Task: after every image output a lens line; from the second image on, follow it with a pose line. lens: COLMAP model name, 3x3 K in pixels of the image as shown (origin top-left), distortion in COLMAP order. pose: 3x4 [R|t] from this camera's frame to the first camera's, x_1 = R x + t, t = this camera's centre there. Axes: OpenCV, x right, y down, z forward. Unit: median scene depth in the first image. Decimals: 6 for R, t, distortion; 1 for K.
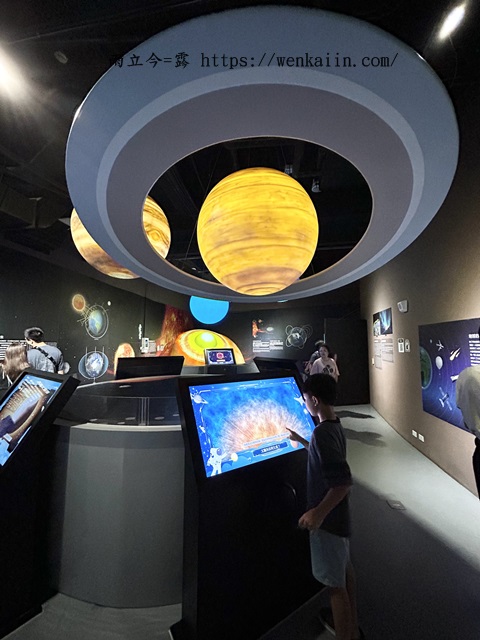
lens RADIAL K [[259.6, 0, 240.0], [0, 259.6, 320.0], [0, 0, 1]] dist [-0.019346, -0.000110]
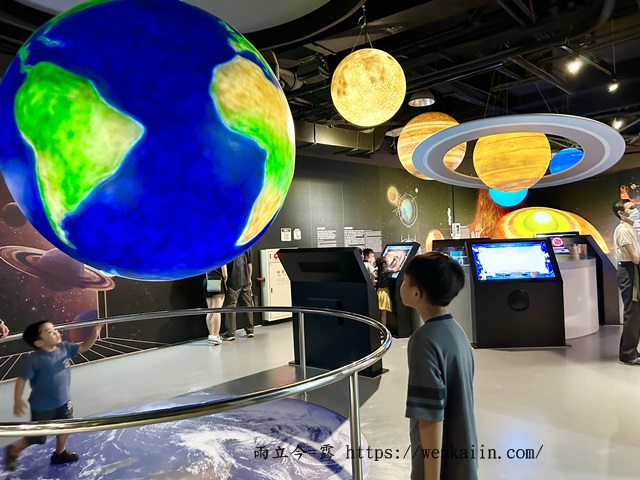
lens RADIAL K [[486.6, 0, 320.0], [0, 486.6, 240.0], [0, 0, 1]] dist [0.002023, 0.000195]
pose [[0.804396, -0.036049, -0.592999, 0.342101], [0.096497, 0.992830, 0.070542, -0.050036], [0.586205, -0.113967, 0.802107, -0.851422]]
